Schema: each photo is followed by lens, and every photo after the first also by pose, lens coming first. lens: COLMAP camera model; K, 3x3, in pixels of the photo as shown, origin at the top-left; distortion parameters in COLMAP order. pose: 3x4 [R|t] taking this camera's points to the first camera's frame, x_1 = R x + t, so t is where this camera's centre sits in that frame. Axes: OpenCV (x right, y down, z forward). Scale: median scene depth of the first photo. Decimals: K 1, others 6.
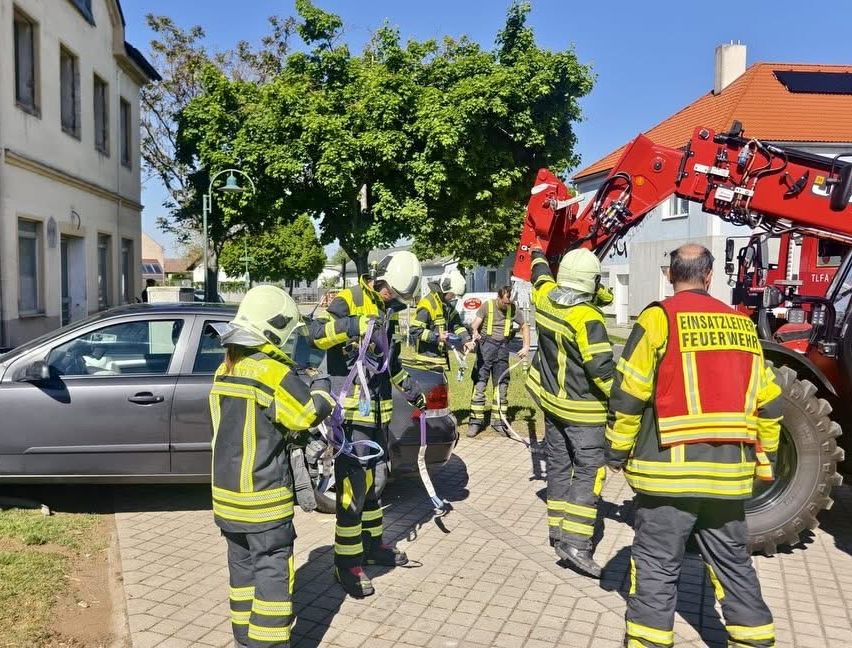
lens RADIAL K [[805.9, 0, 425.1], [0, 805.9, 350.9], [0, 0, 1]] dist [-0.000927, 0.003539]
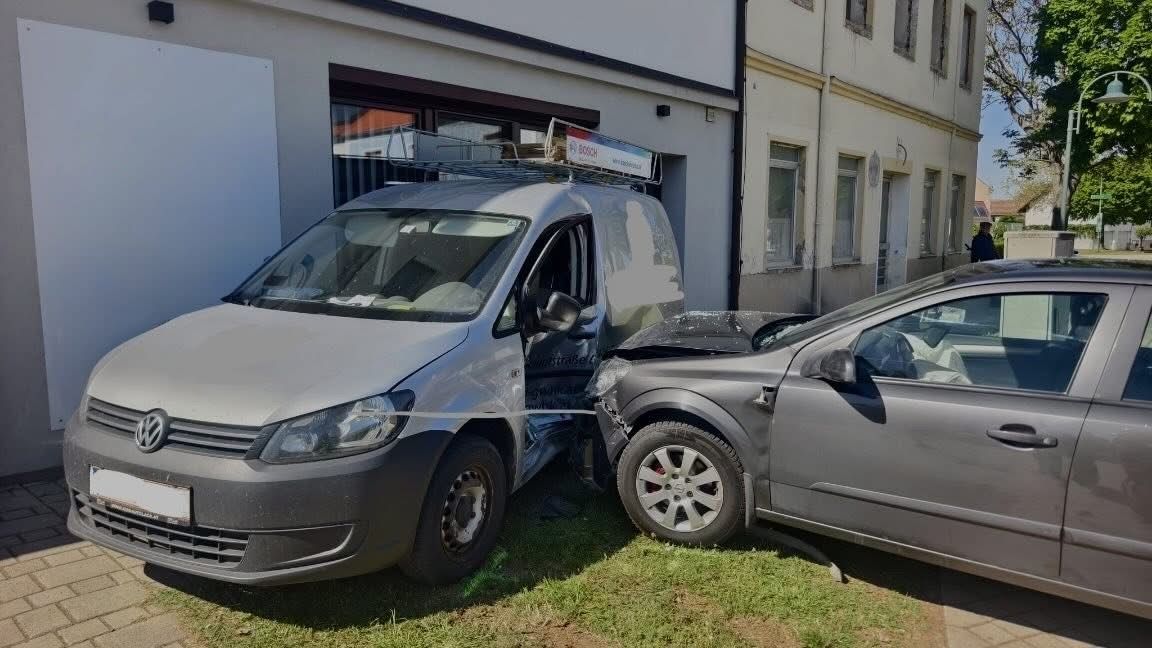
lens RADIAL K [[811.8, 0, 576.0], [0, 811.8, 324.0], [0, 0, 1]] dist [0.006291, 0.002093]
pose [[0.712966, 0.076718, -0.696989, -0.053782], [-0.052960, 0.997049, 0.055573, -0.009235], [0.699196, -0.002709, 0.714925, 0.115897]]
